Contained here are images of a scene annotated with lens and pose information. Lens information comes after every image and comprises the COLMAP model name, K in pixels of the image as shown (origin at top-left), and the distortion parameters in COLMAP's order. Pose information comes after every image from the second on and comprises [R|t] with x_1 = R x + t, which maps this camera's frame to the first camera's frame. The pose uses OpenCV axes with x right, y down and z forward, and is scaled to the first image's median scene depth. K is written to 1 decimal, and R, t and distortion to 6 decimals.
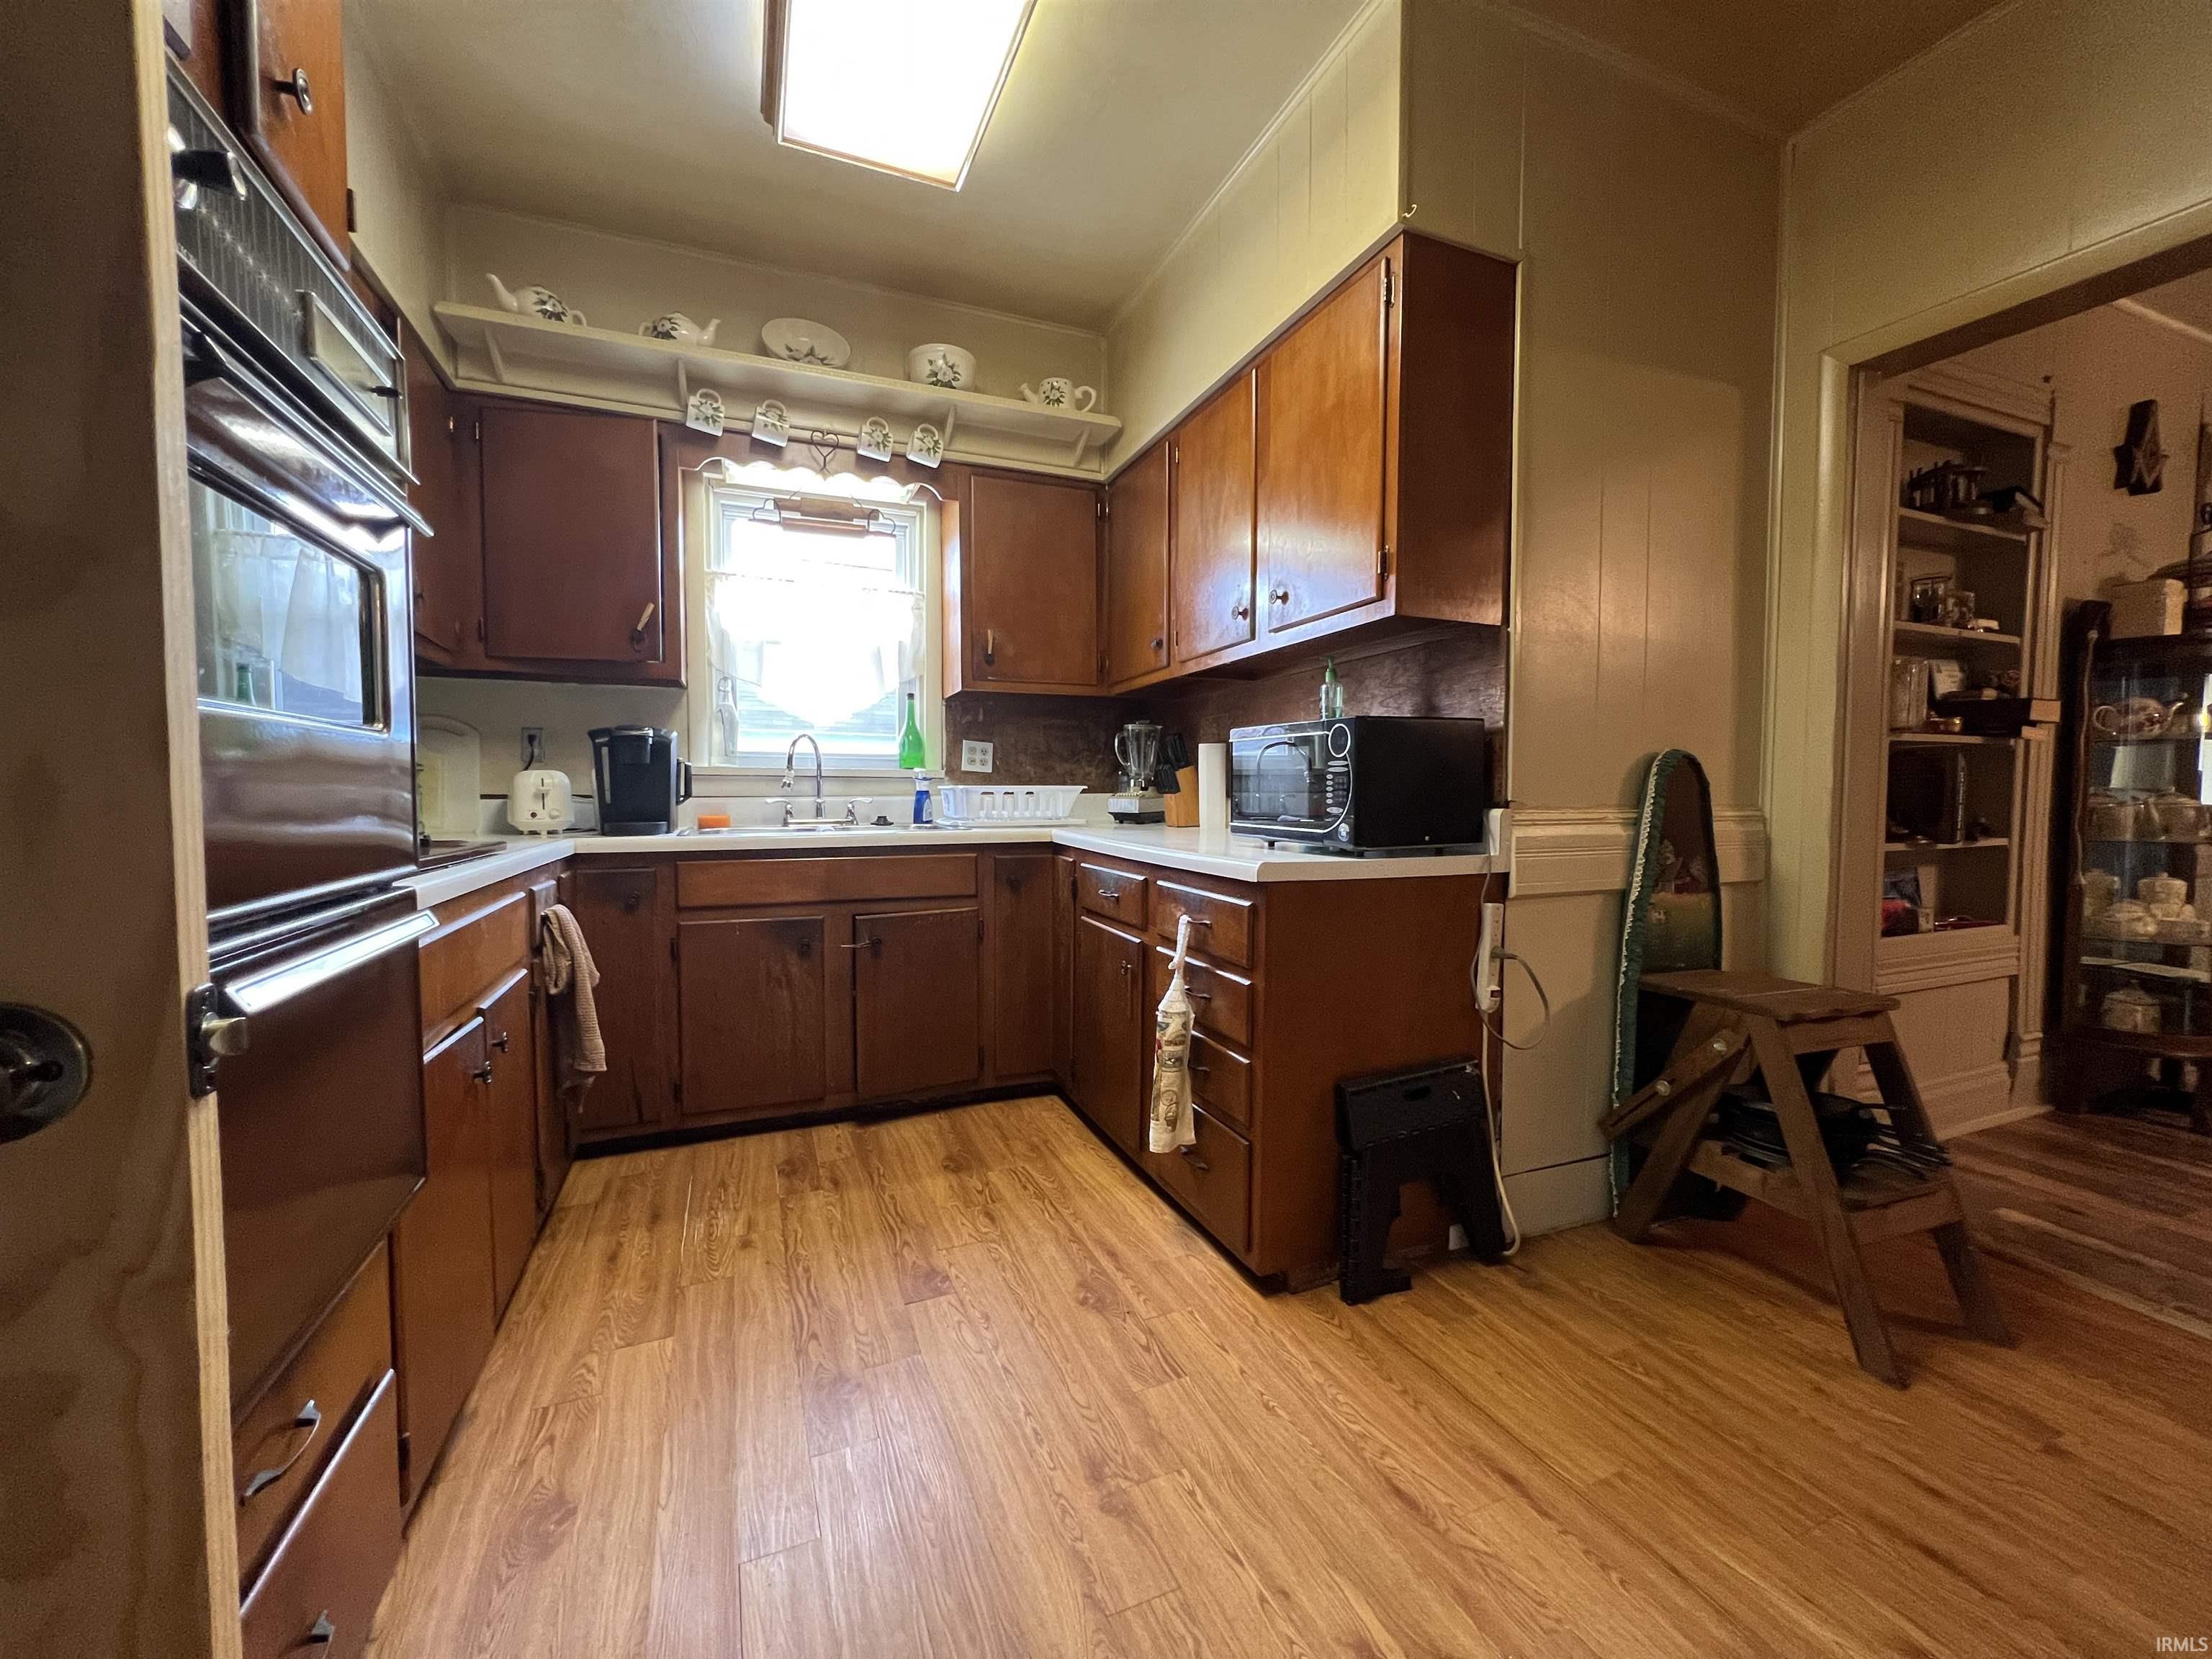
lens RADIAL K [[876.3, 0, 1100.4], [0, 876.3, 830.5], [0, 0, 1]] dist [-0.003872, 0.000481]
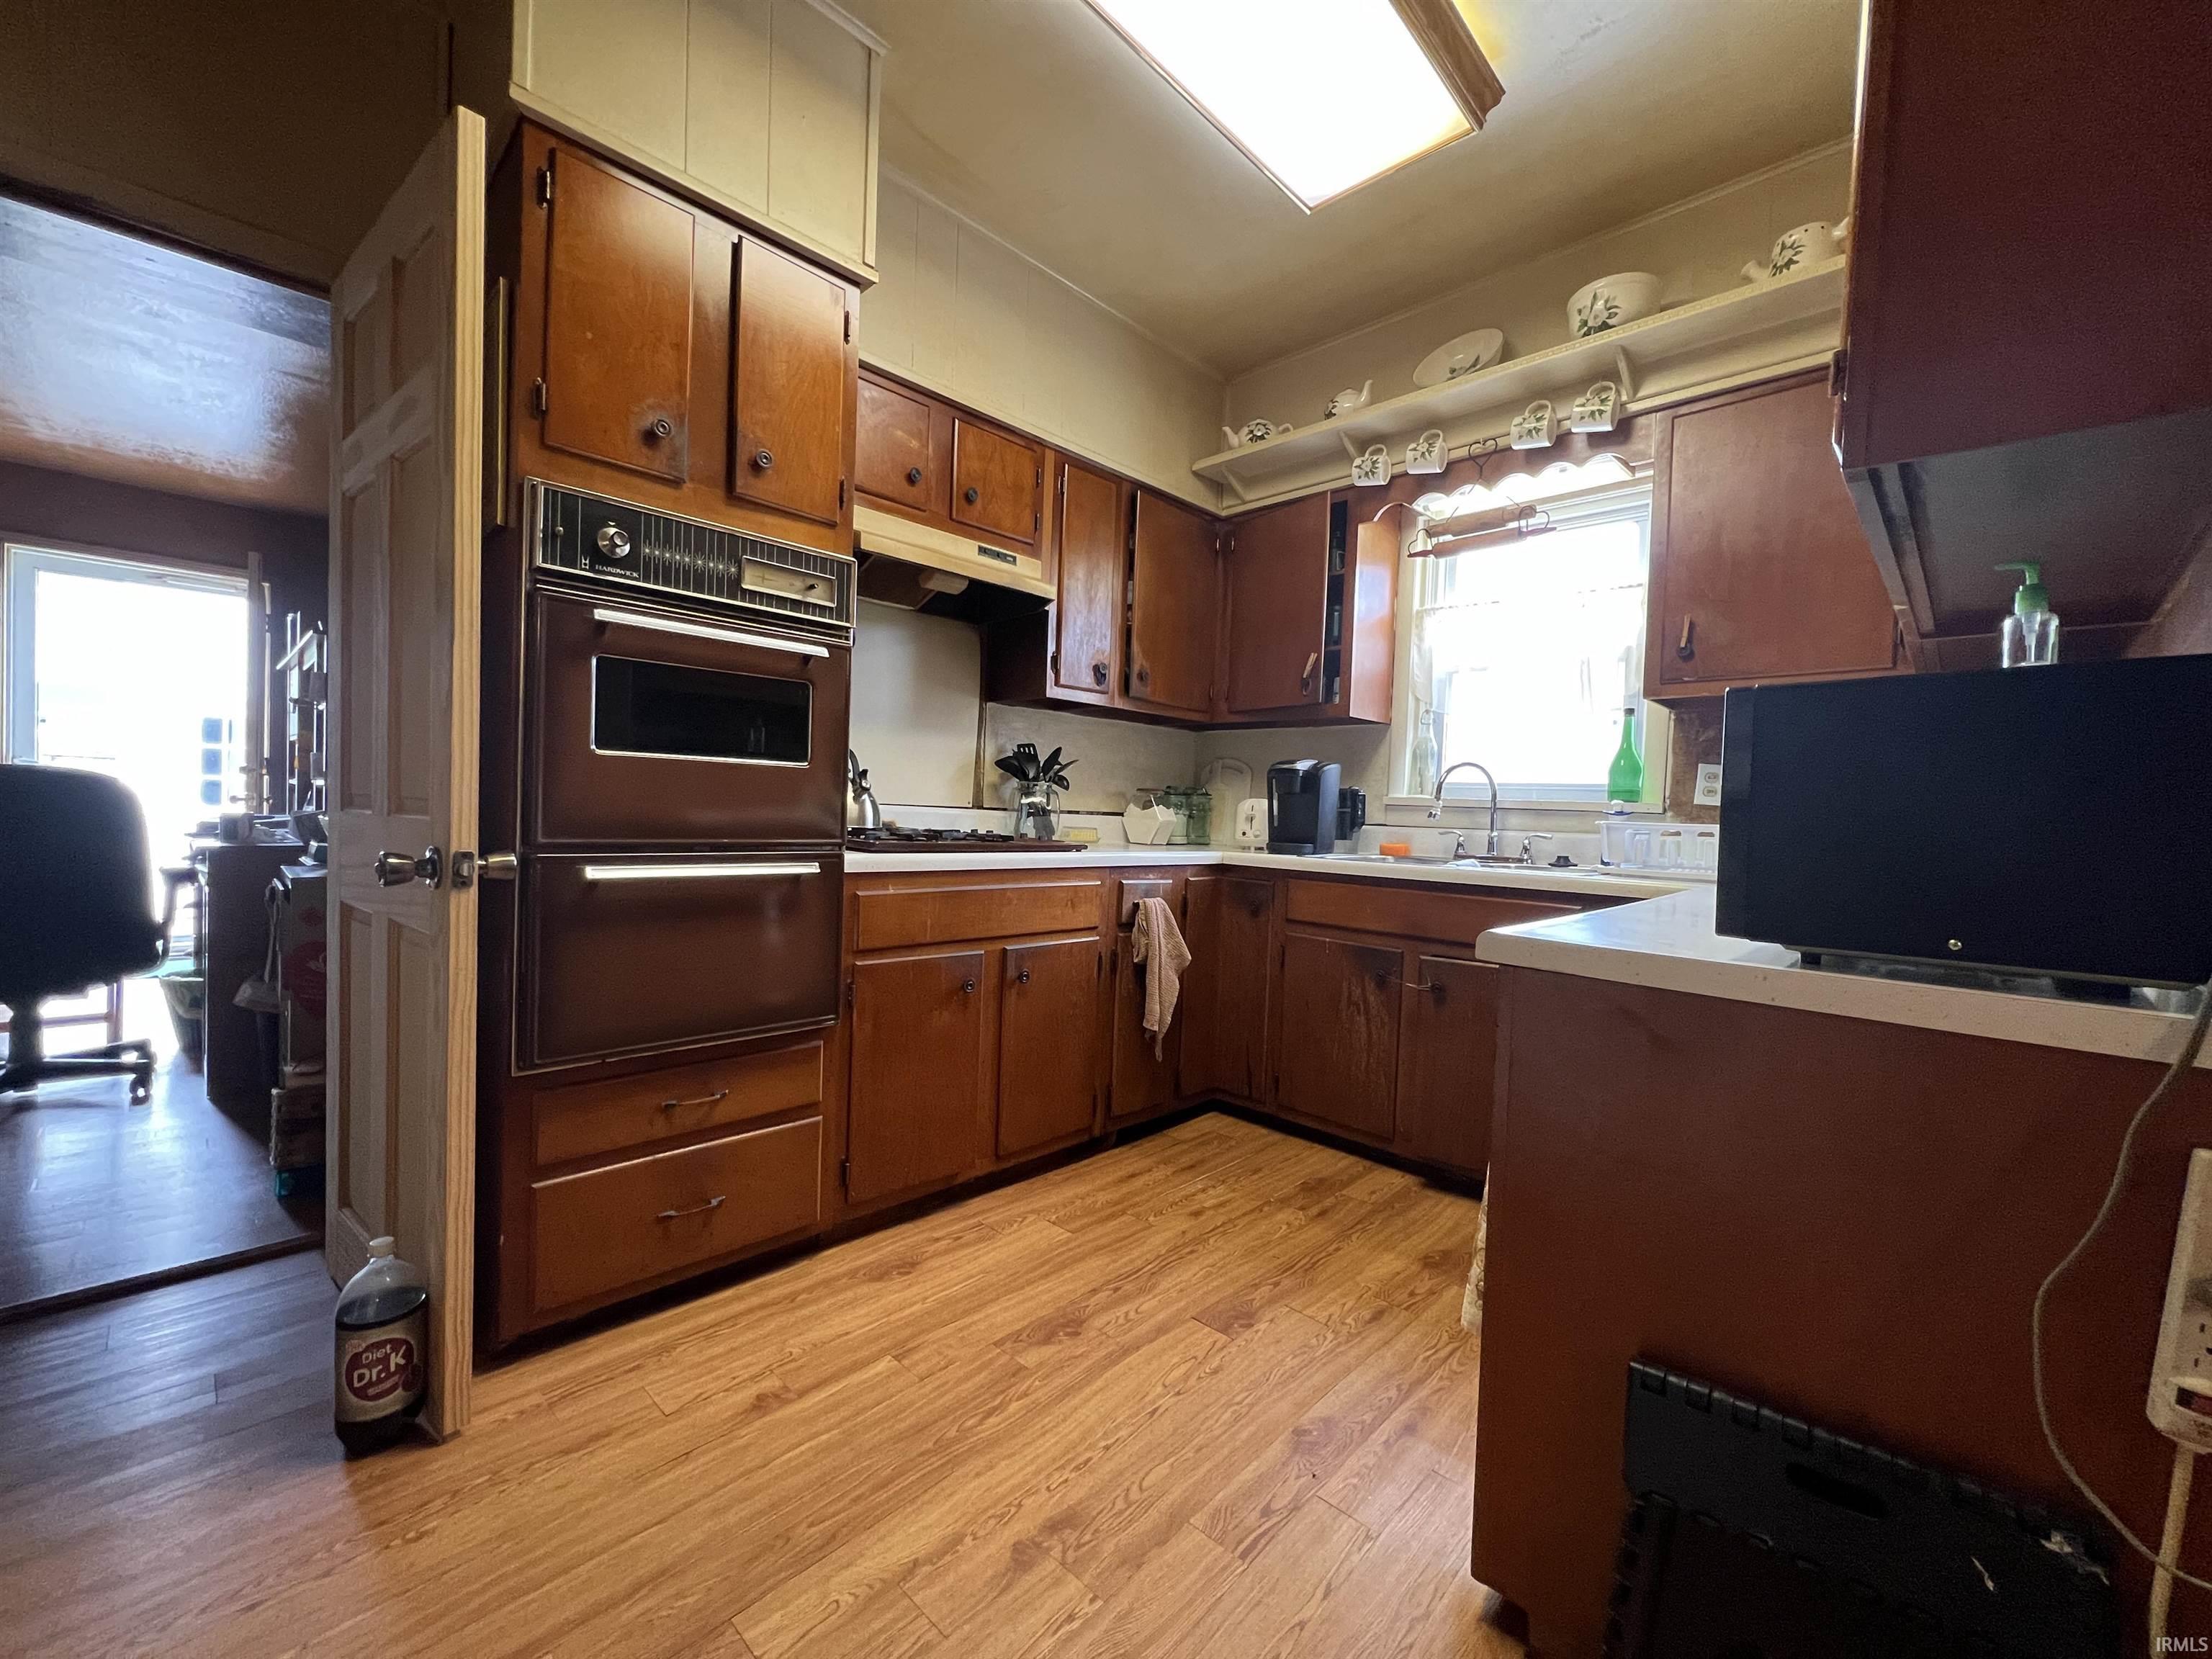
lens RADIAL K [[876.3, 0, 1107.1], [0, 876.3, 832.3], [0, 0, 1]] dist [-0.003872, 0.000481]
pose [[0.399994, 0.036169, -0.915804, 0.449976], [-0.077669, 0.996964, 0.005451, -0.012199], [0.913221, 0.068950, 0.401589, 0.322674]]
